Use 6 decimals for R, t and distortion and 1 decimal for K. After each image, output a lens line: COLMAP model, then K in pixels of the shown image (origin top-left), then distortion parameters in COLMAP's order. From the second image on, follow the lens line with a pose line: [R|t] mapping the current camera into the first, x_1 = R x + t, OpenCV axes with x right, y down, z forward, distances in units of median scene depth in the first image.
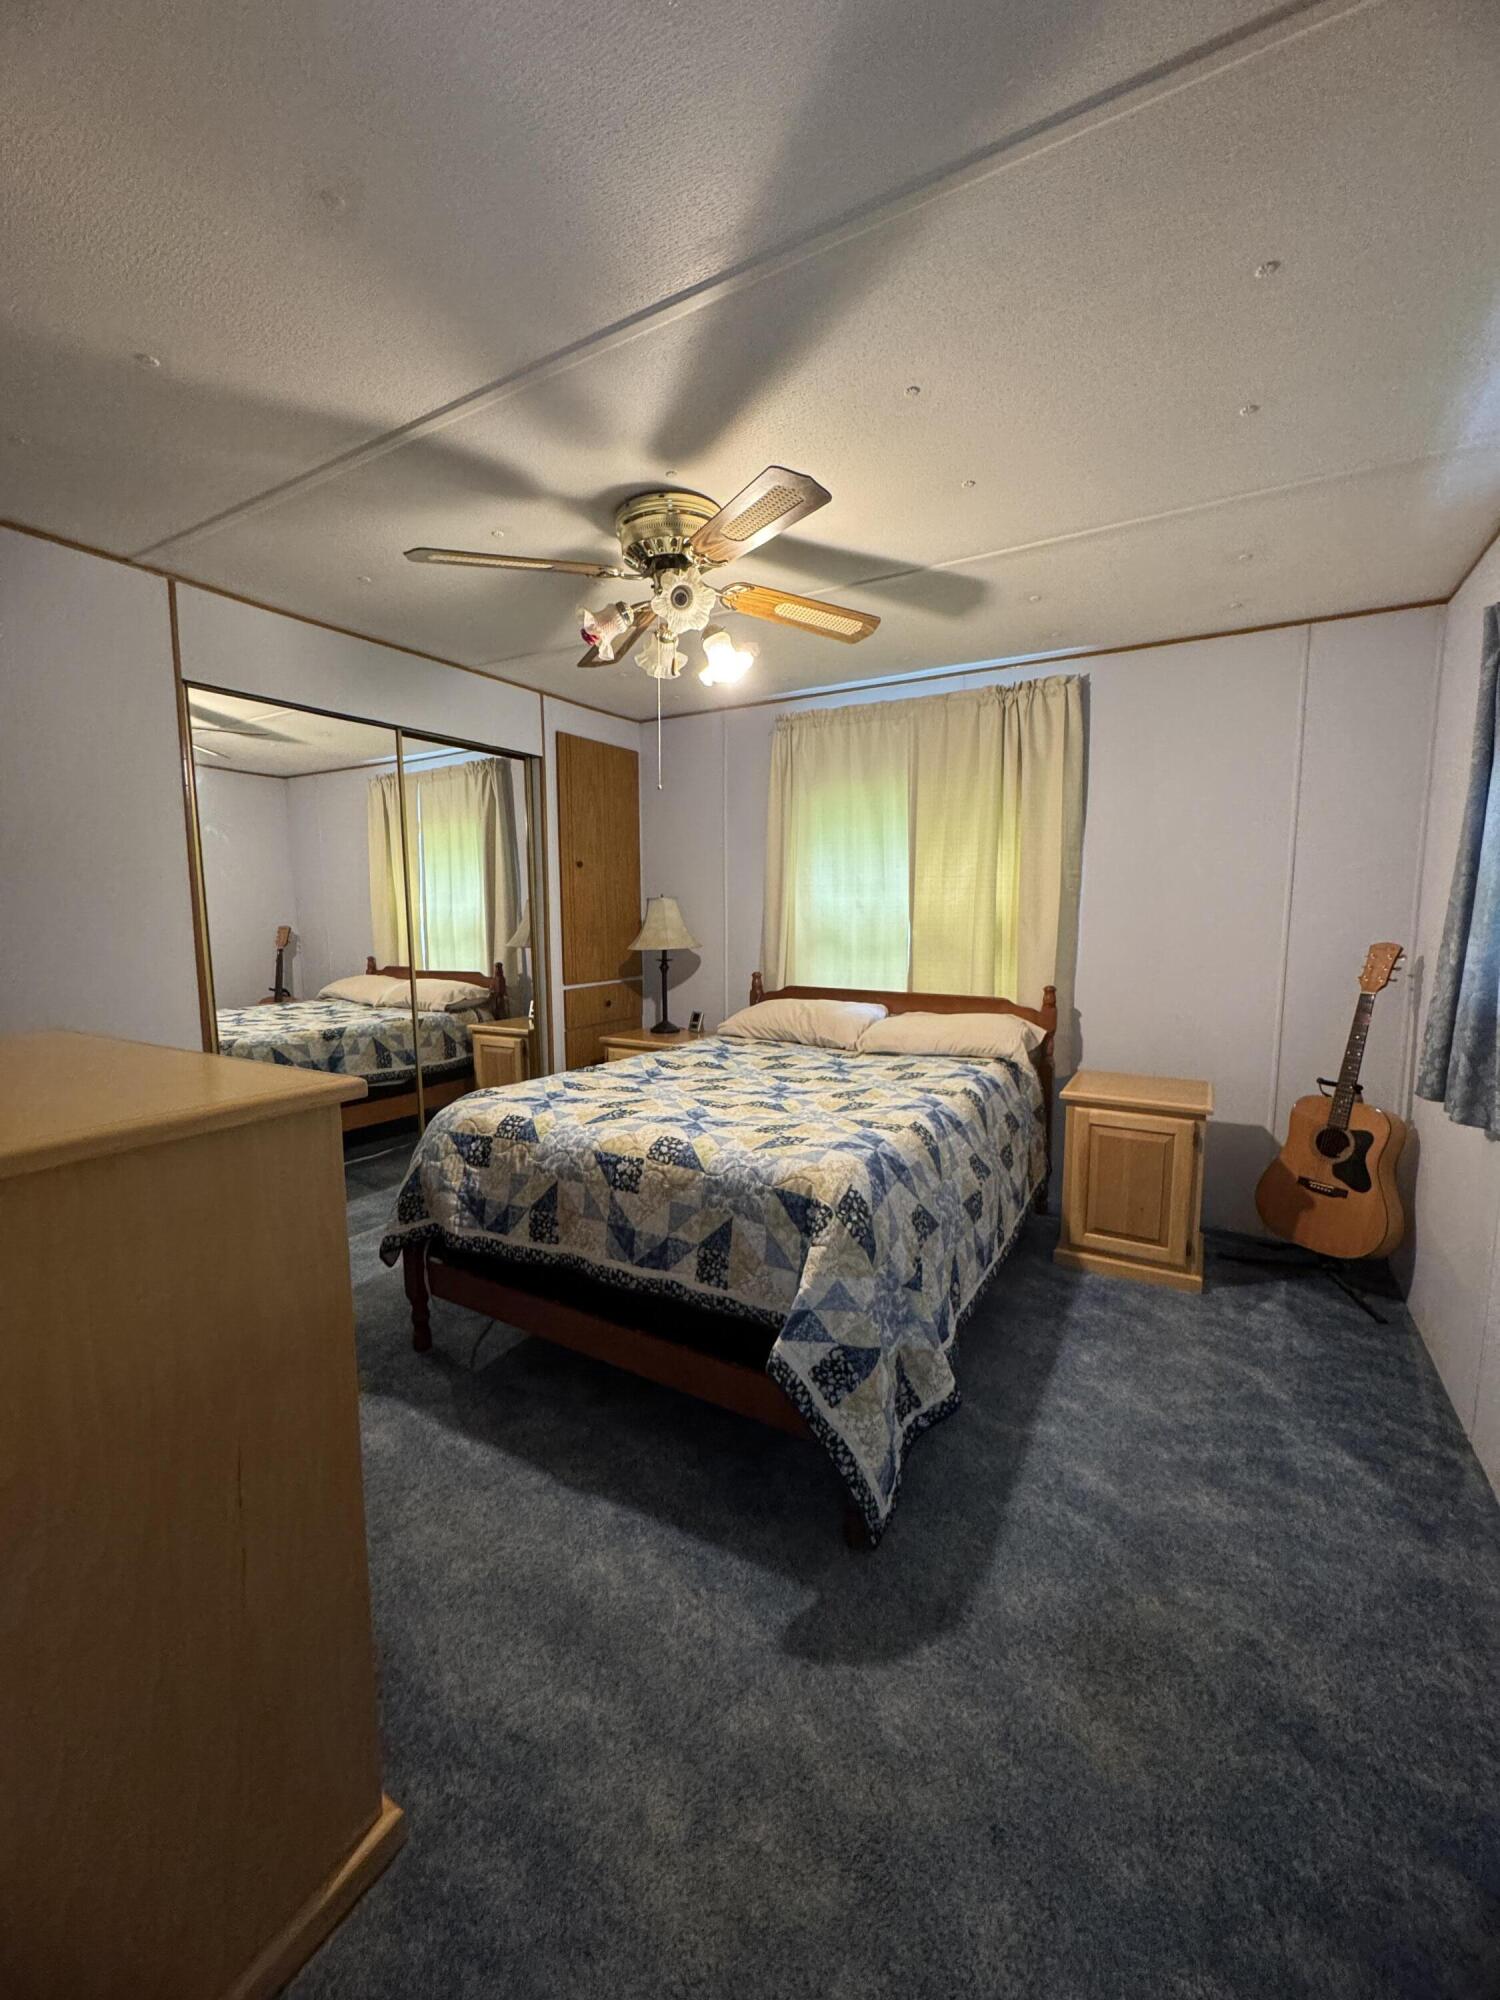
lens RADIAL K [[803.1, 0, 741.2], [0, 803.1, 993.9], [0, 0, 1]] dist [-0.001500, -0.000218]
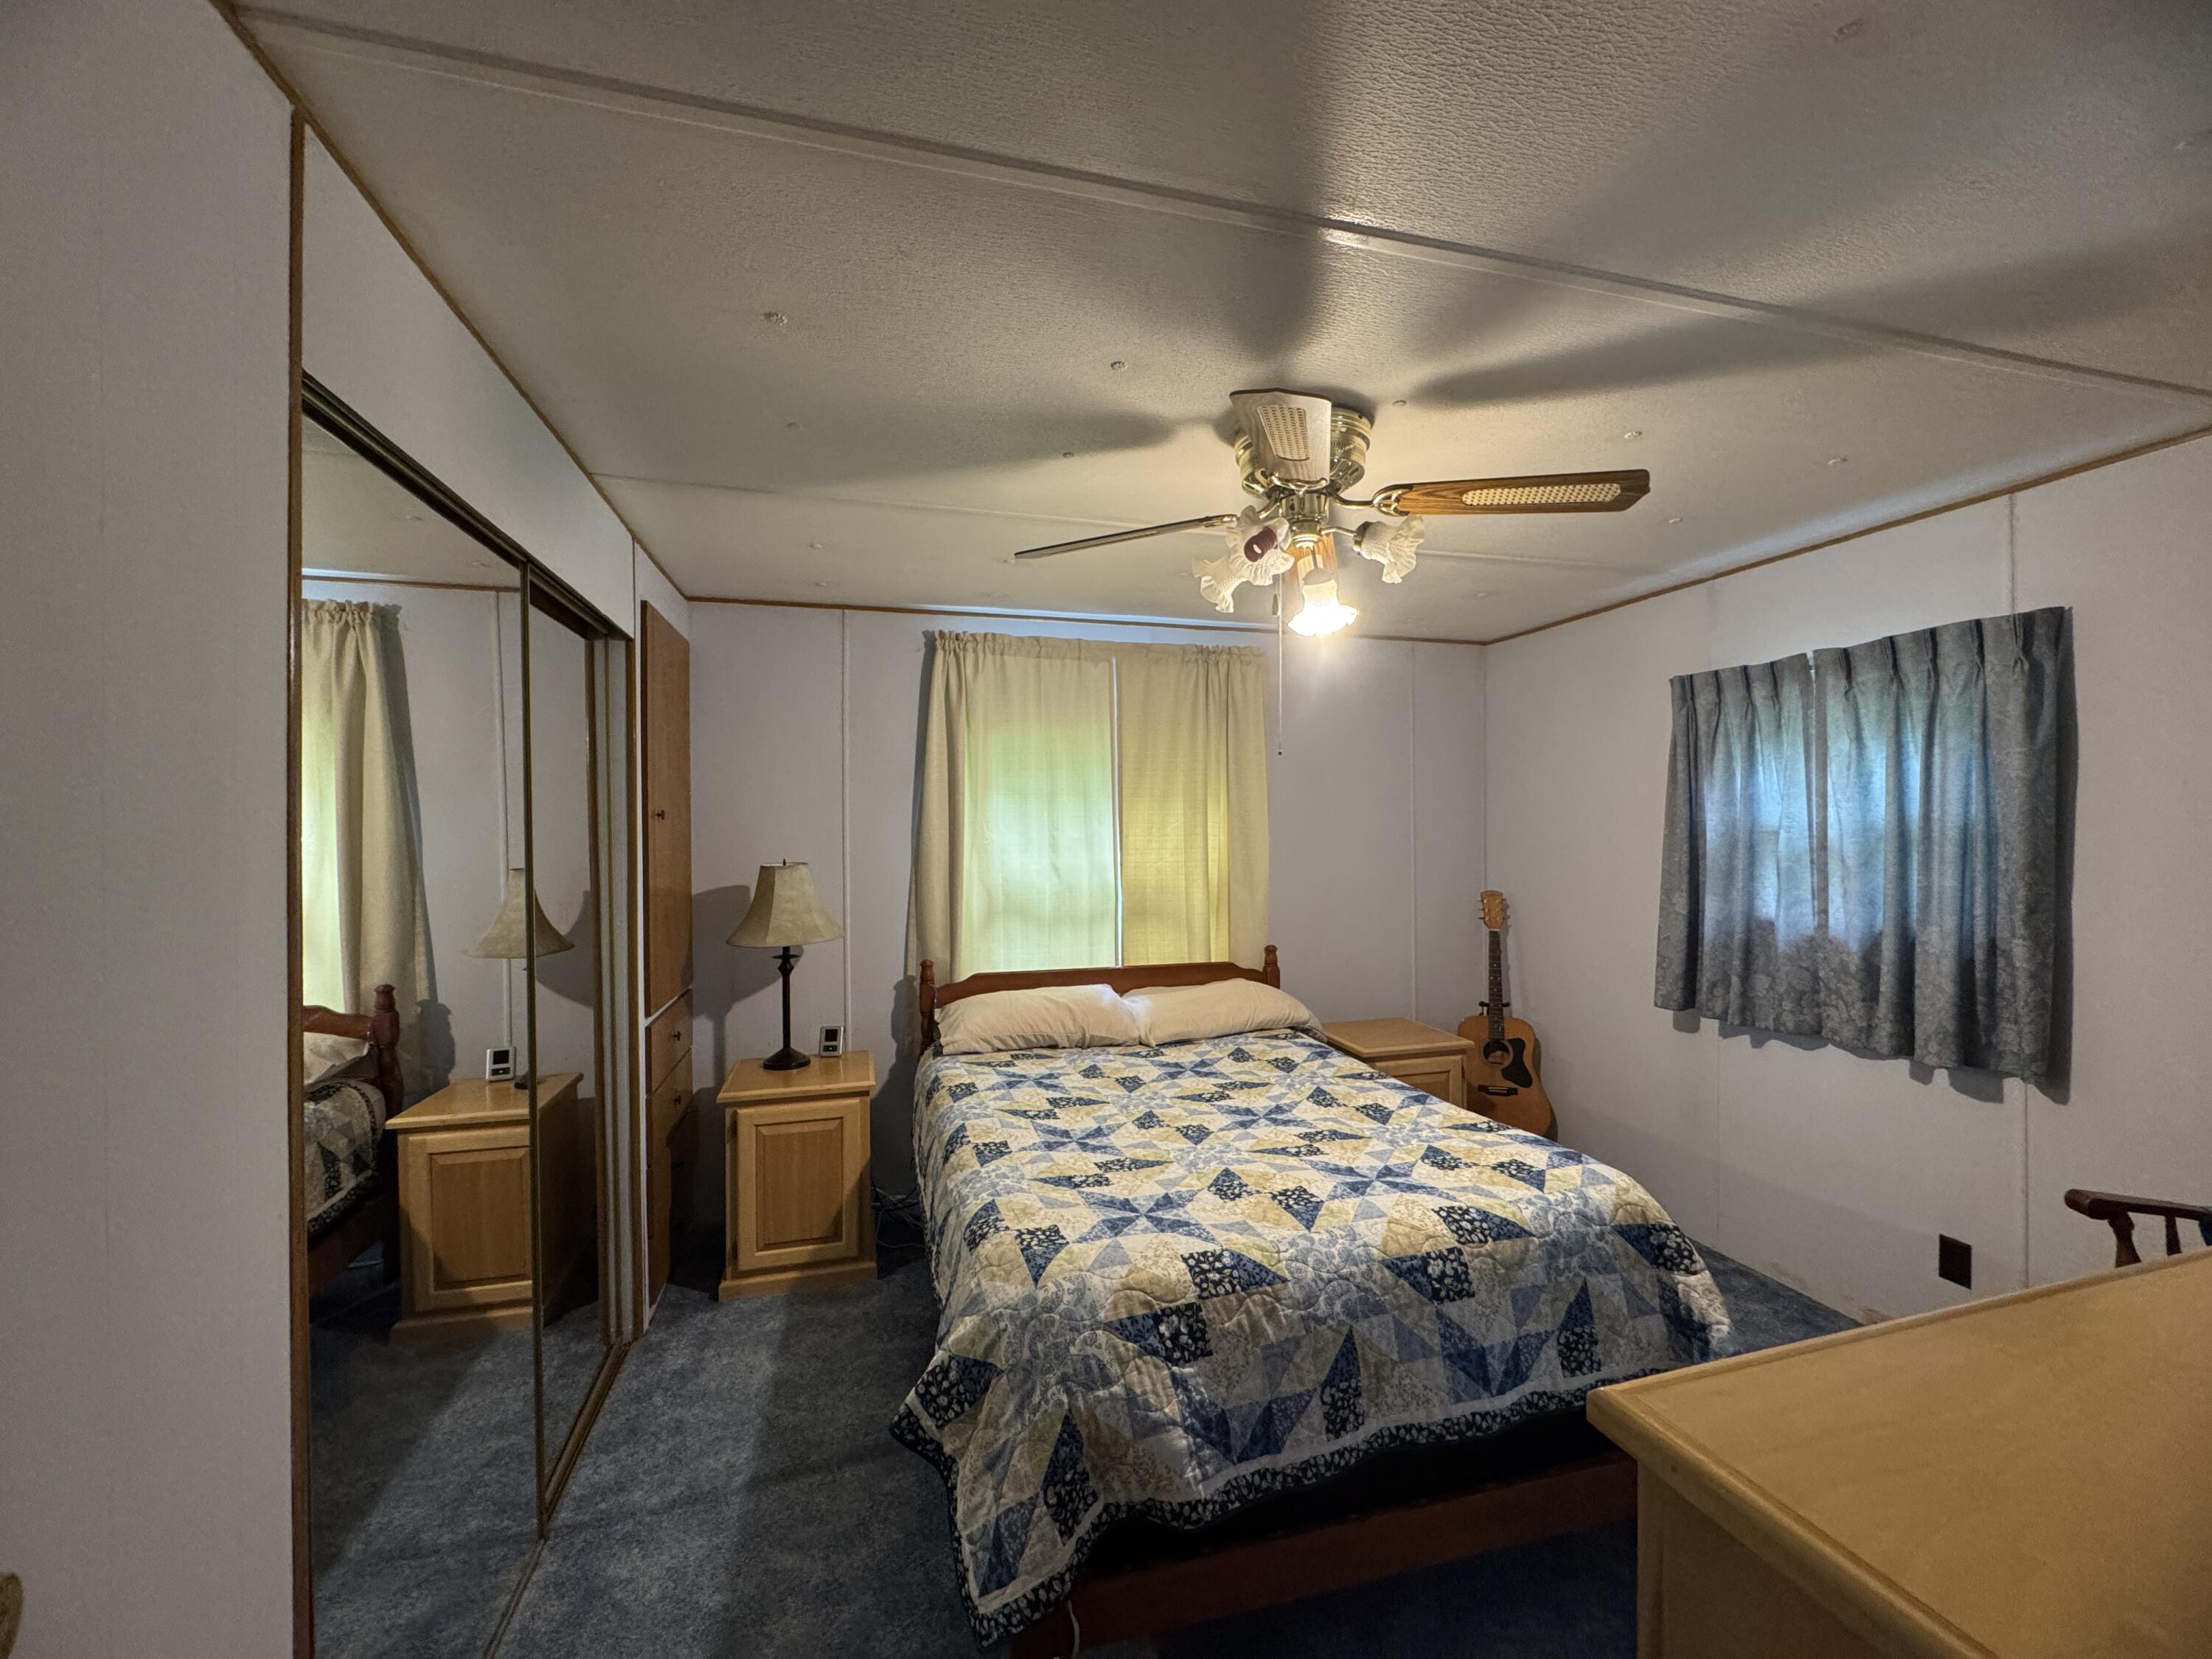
lens RADIAL K [[888.2, 0, 1111.1], [0, 888.2, 824.7], [0, 0, 1]] dist [-0.001500, -0.000218]
pose [[0.692356, -0.001425, 0.721554, -0.878325], [0.083064, 0.993507, -0.077741, -0.141747], [-0.716759, 0.113760, 0.687979, 0.561367]]
